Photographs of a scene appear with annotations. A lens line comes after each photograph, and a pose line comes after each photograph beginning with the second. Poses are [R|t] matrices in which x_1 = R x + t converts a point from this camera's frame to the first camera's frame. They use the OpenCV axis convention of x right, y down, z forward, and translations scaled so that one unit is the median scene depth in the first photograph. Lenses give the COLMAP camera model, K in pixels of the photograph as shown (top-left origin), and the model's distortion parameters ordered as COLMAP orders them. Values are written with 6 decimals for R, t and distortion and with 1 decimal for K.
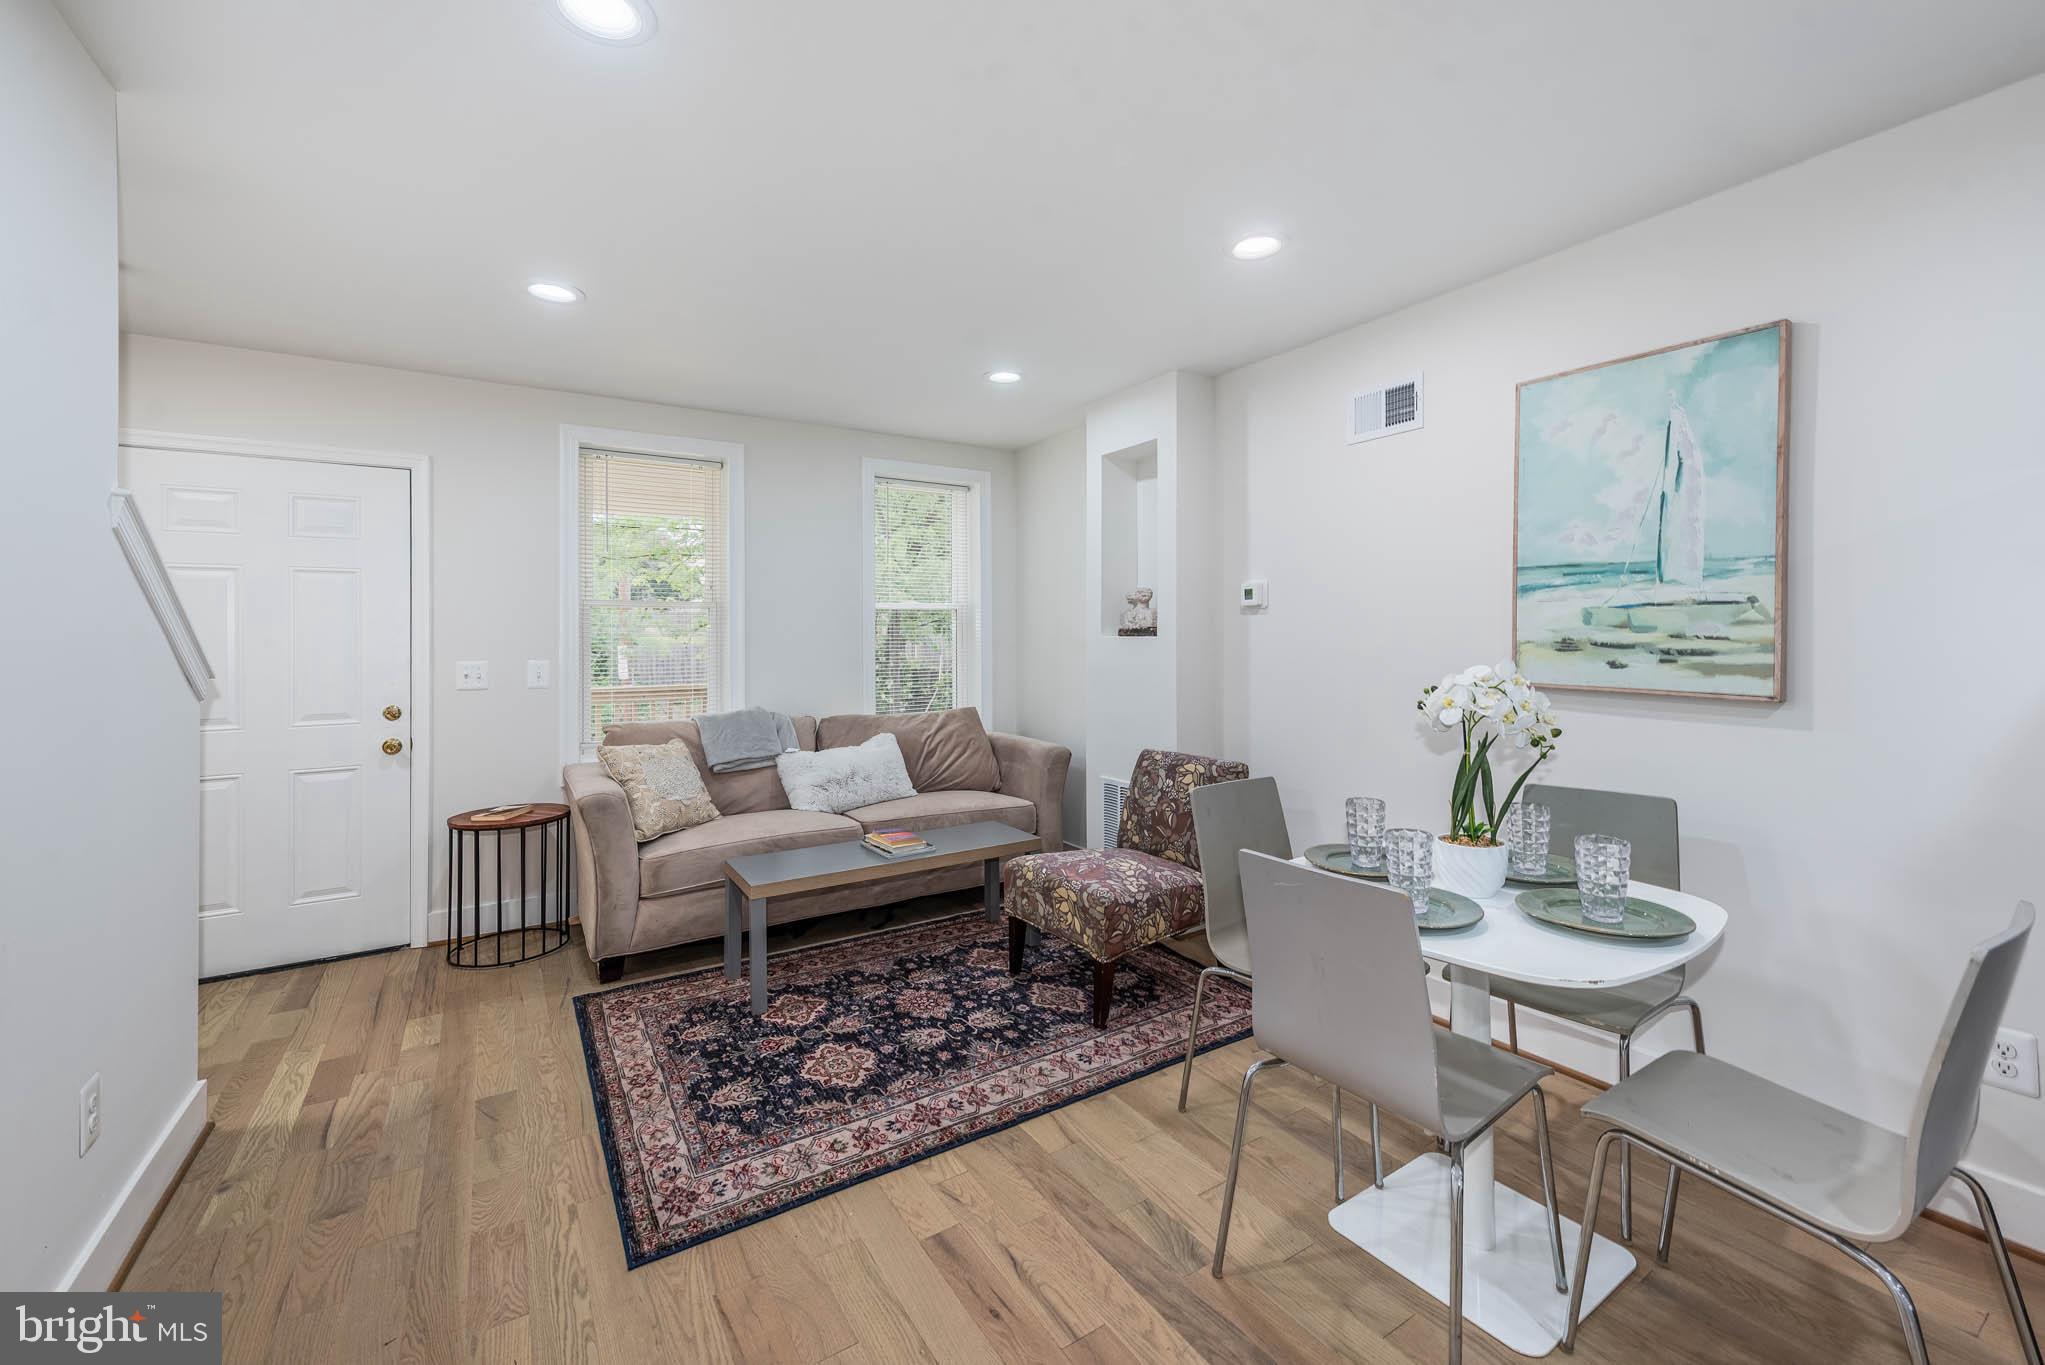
lens RADIAL K [[820.6, 0, 1019.0], [0, 820.6, 639.3], [0, 0, 1]] dist [0.013512, -0.004256]
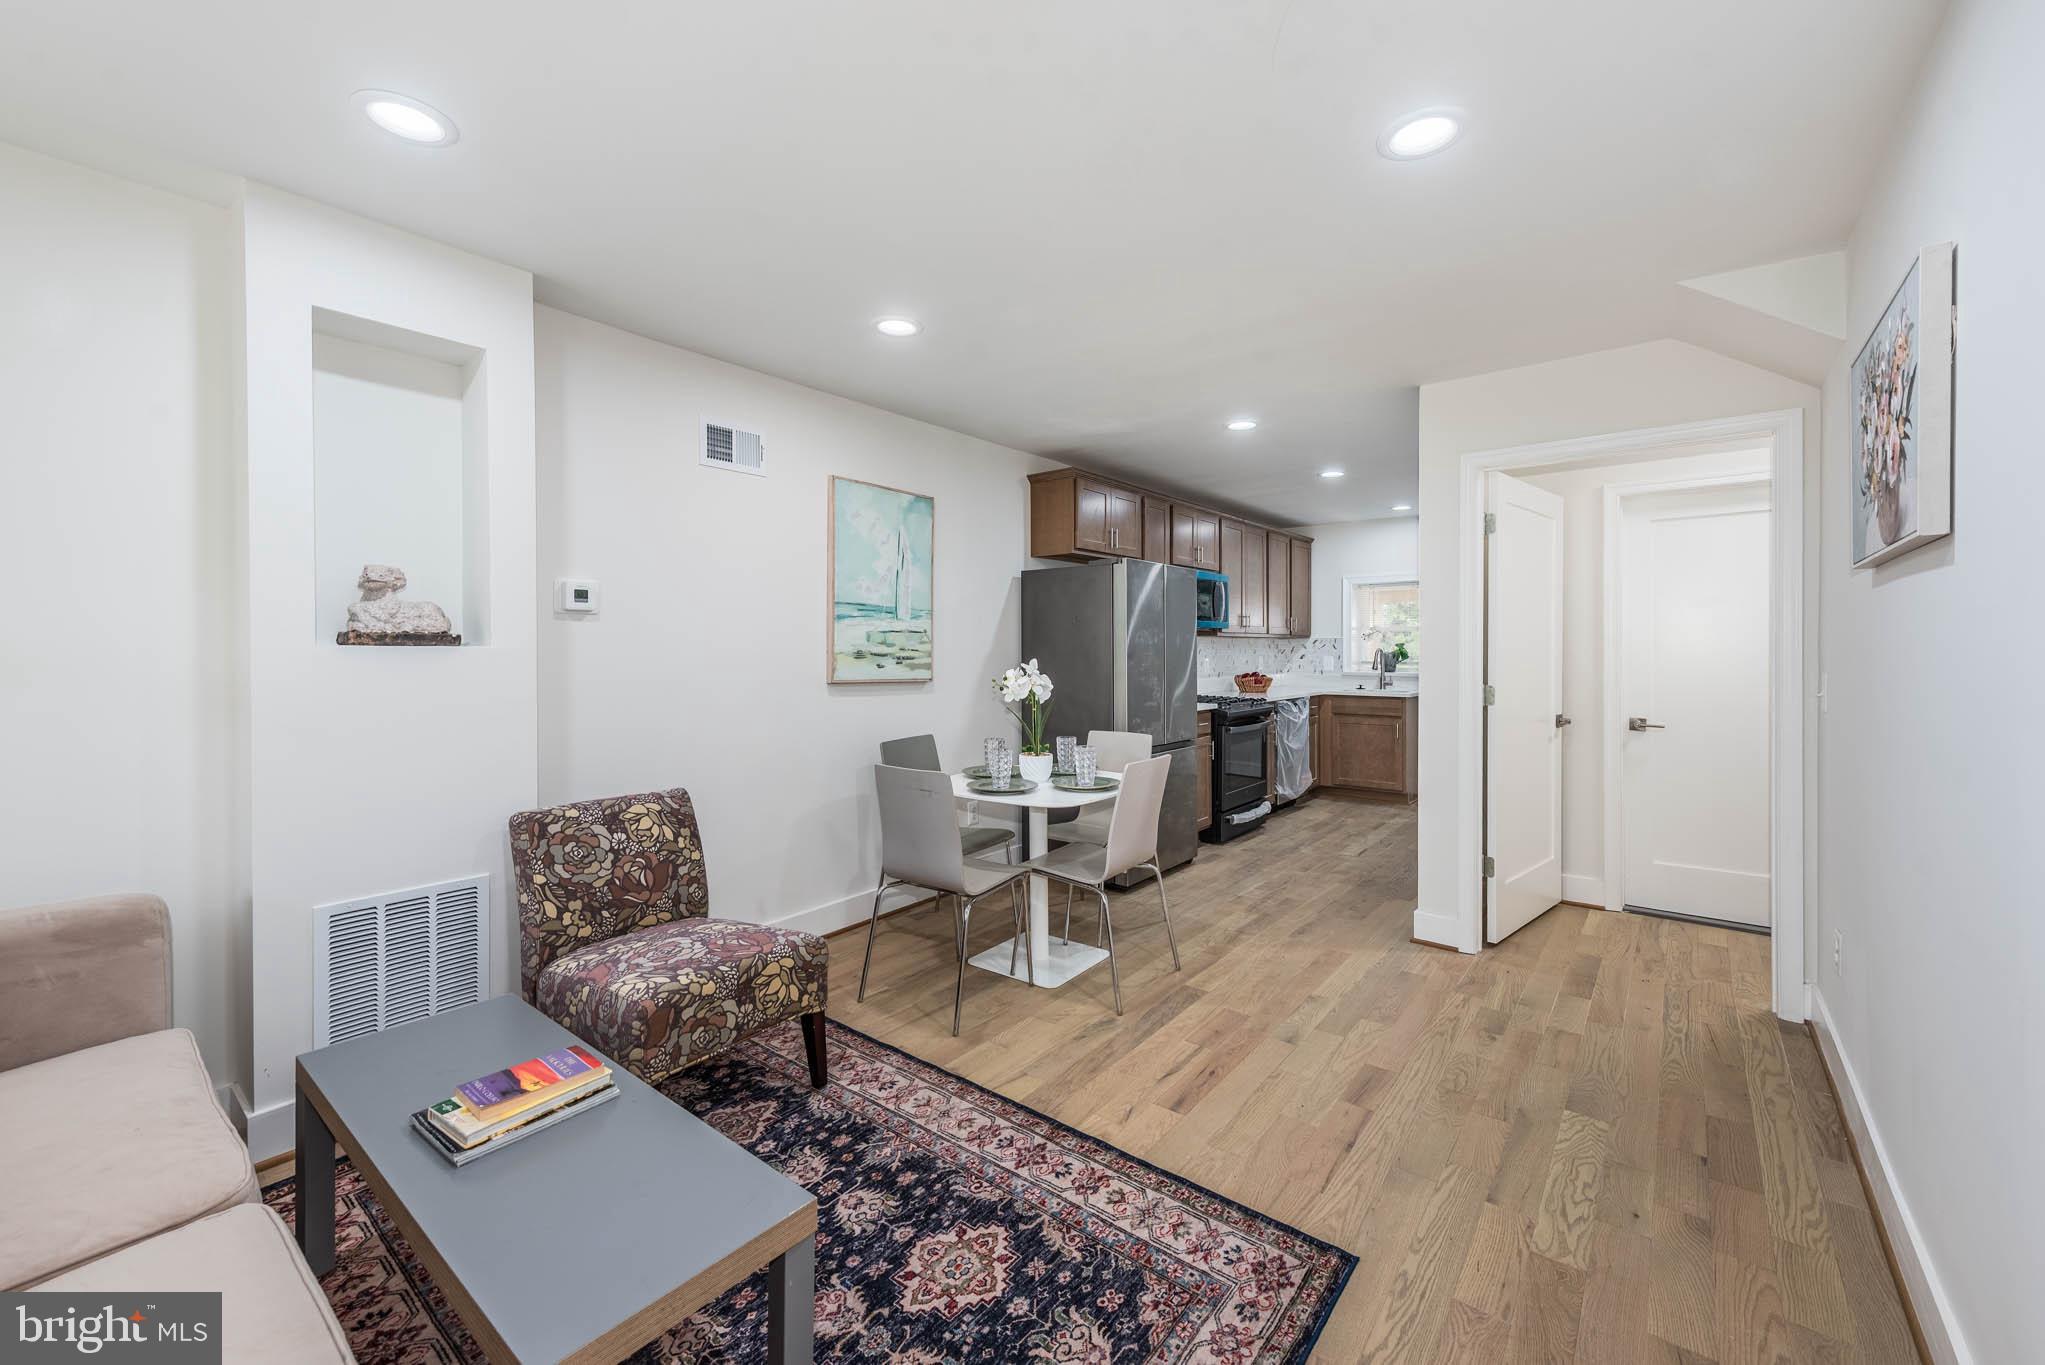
lens RADIAL K [[820.6, 0, 1012.5], [0, 820.6, 665.0], [0, 0, 1]] dist [0.013512, -0.004256]
pose [[-0.316243, -0.016045, 0.948543, -0.876215], [0.005081, 0.999814, 0.018606, -0.001098], [-0.948665, 0.010704, -0.316103, 1.163083]]
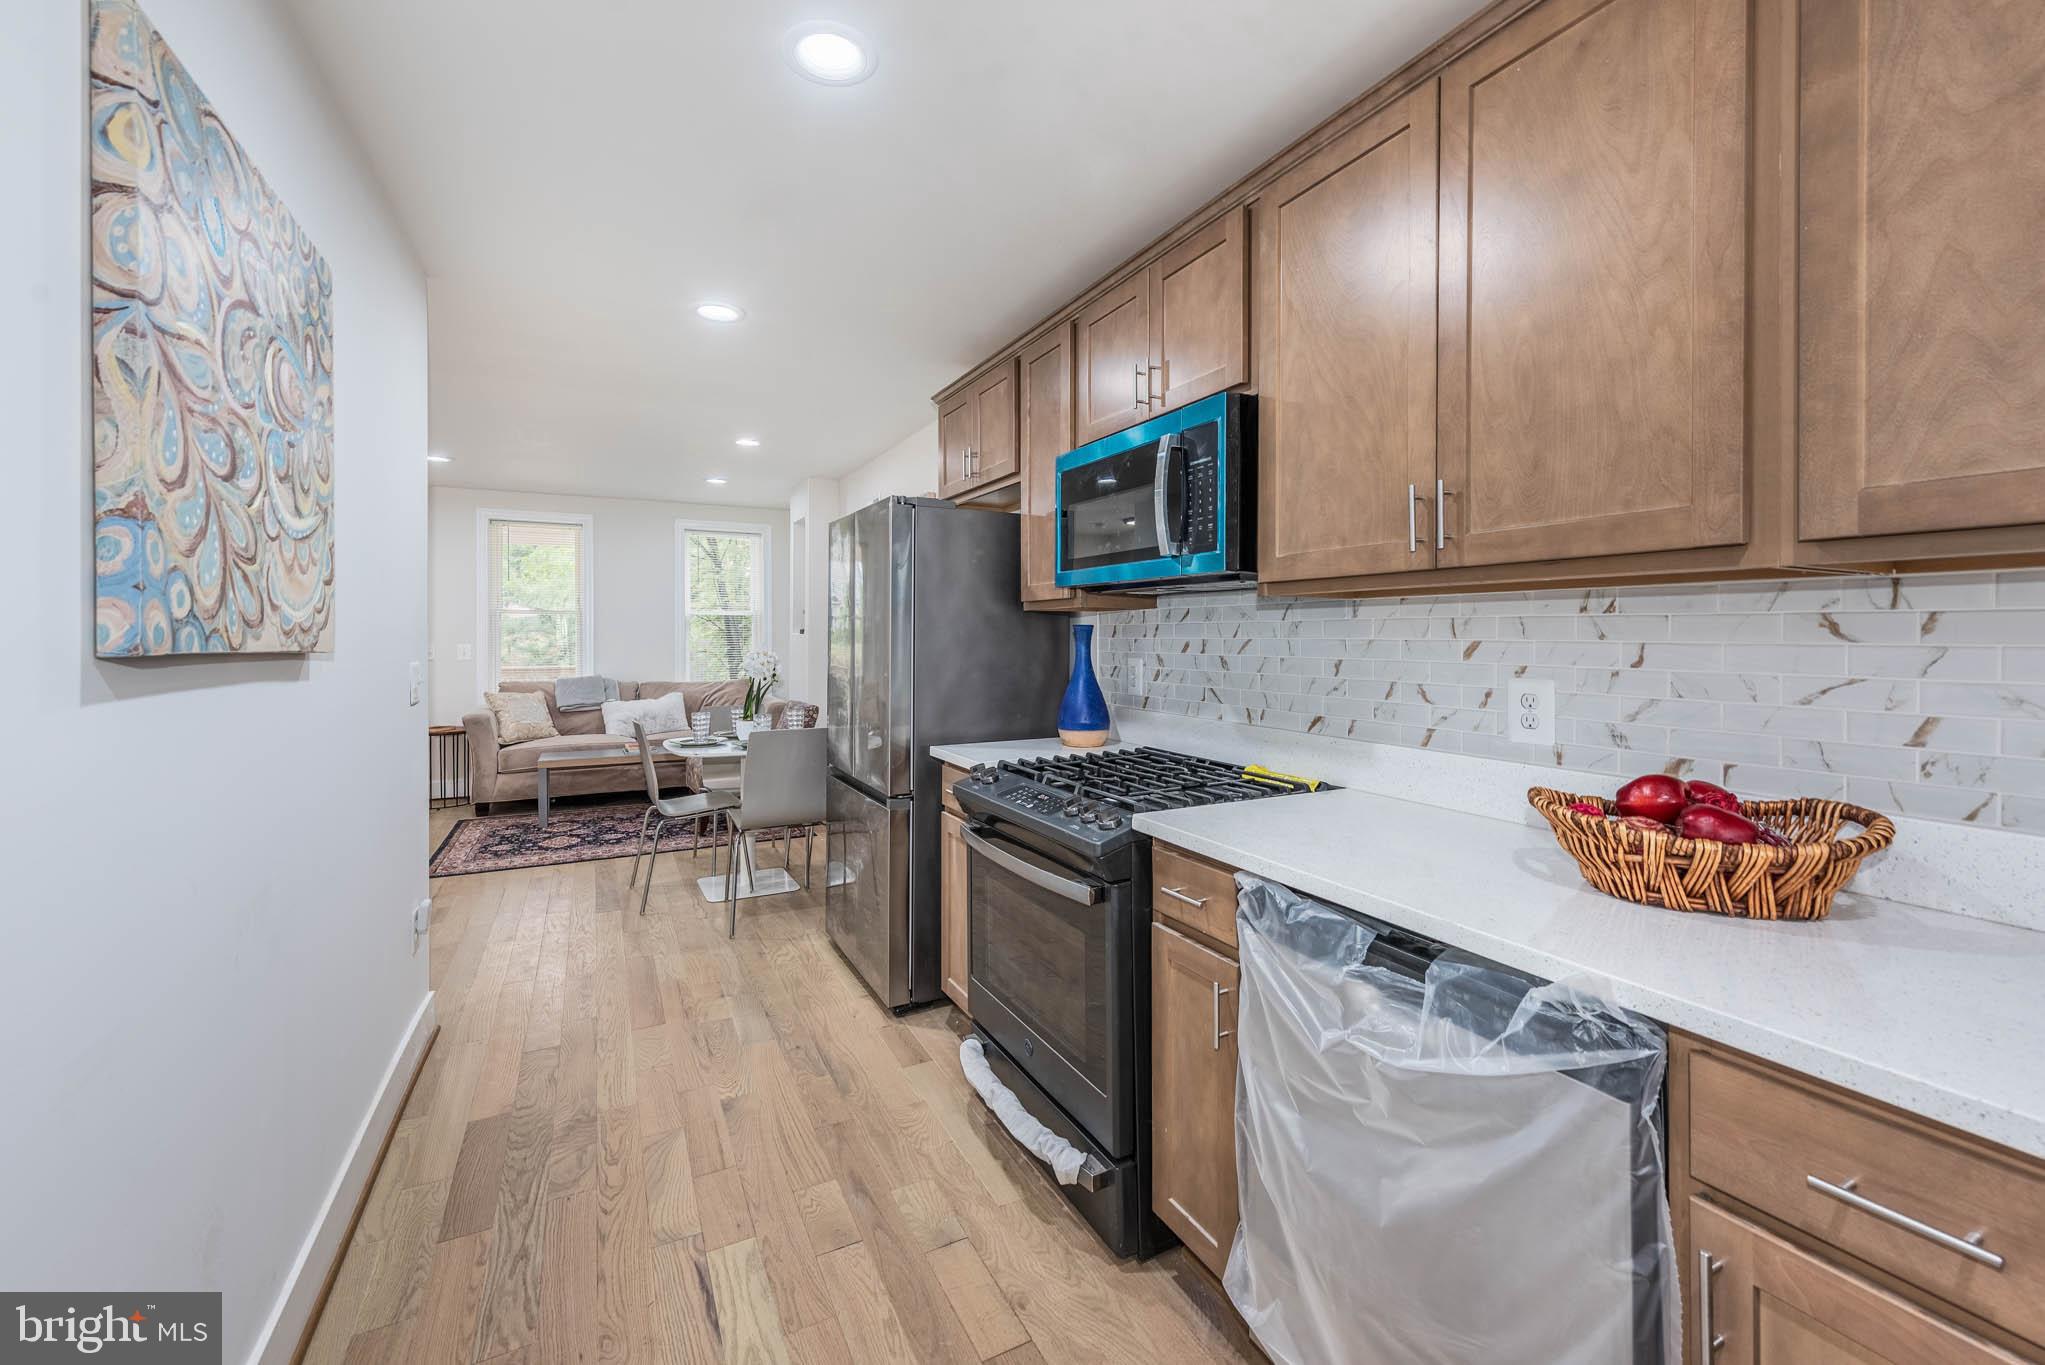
lens RADIAL K [[871.4, 0, 1064.6], [0, 871.4, 641.5], [0, 0, 1]] dist [0.009445, -0.003799]
pose [[0.996356, 0.002244, -0.085261, 1.249033], [-0.001510, 0.999961, 0.008668, -0.003095], [0.085278, -0.008507, 0.996321, -1.091231]]
